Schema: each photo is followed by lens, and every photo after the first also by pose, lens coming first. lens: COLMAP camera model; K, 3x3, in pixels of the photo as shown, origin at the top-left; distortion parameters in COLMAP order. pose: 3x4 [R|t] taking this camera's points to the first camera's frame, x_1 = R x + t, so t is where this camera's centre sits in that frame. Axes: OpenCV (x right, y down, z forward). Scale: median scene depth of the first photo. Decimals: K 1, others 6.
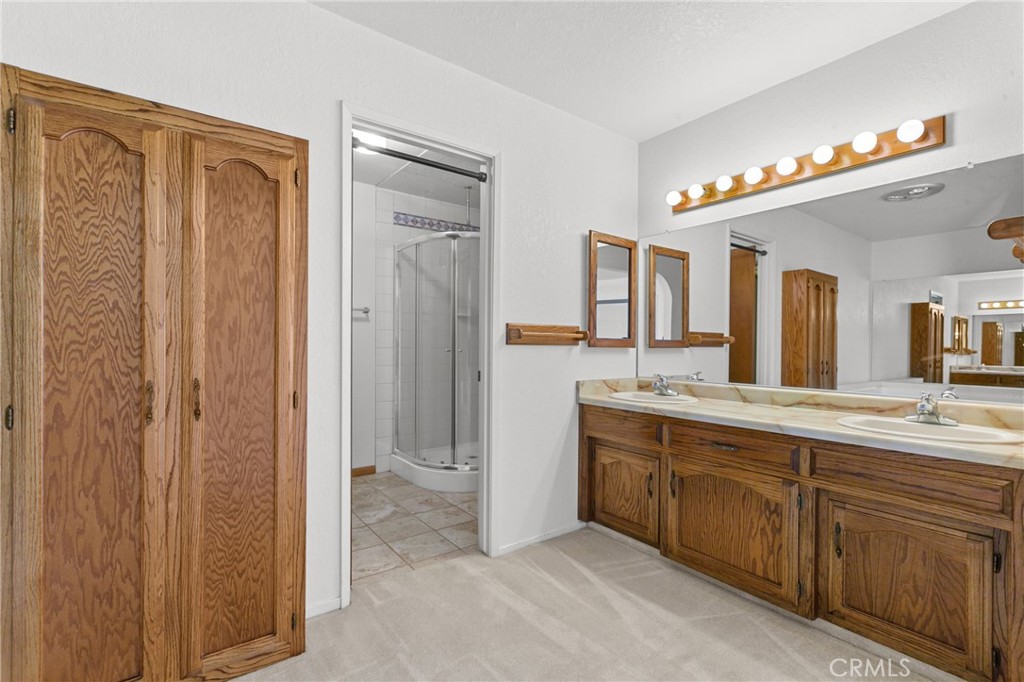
lens RADIAL K [[459.3, 0, 507.8], [0, 459.3, 346.0], [0, 0, 1]] dist [0.000357, 0.000015]
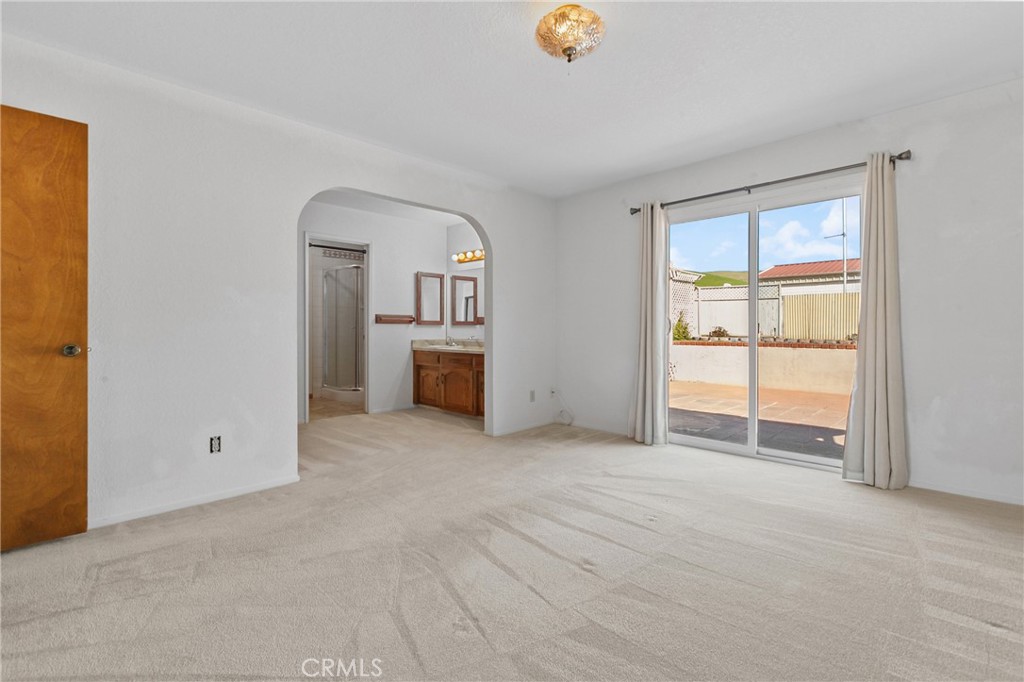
lens RADIAL K [[468.4, 0, 511.0], [0, 468.4, 328.2], [0, 0, 1]] dist [0.000312, -0.000052]
pose [[0.988824, -0.005875, 0.148973, 0.397536], [0.006319, 0.999977, -0.002506, 0.039825], [-0.148954, 0.003419, 0.988838, -1.797186]]
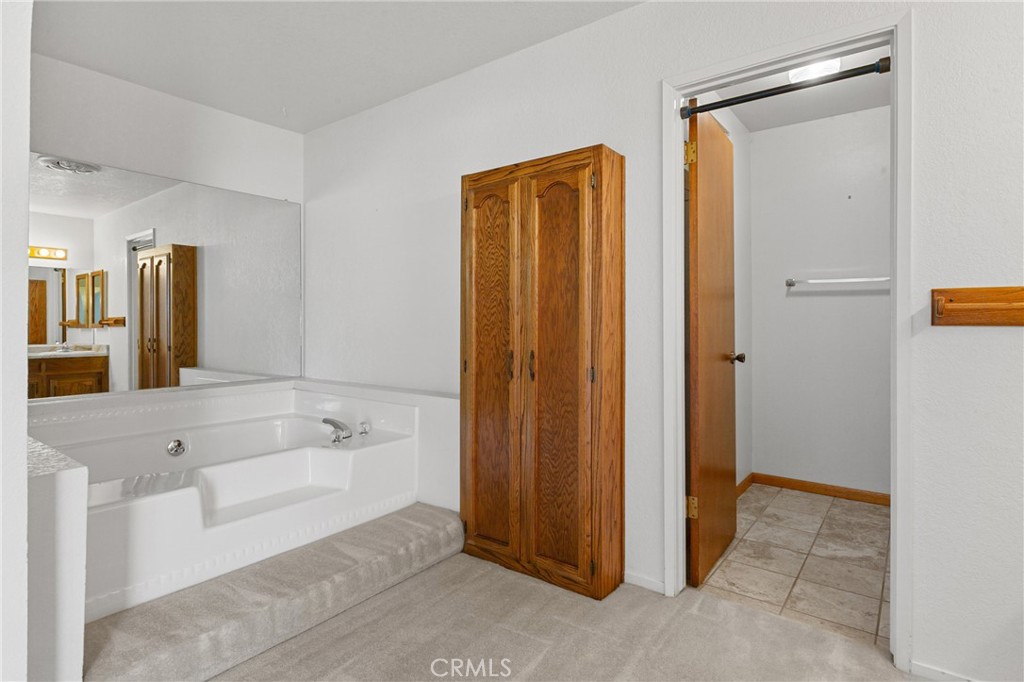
lens RADIAL K [[531.6, 0, 511.1], [0, 531.6, 323.5], [0, 0, 1]] dist [-0.002686, -0.000128]
pose [[0.279933, -0.007443, -0.959991, 0.625211], [-0.002246, 0.999962, -0.008408, 0.001929], [0.960017, 0.004510, 0.279906, 0.358753]]
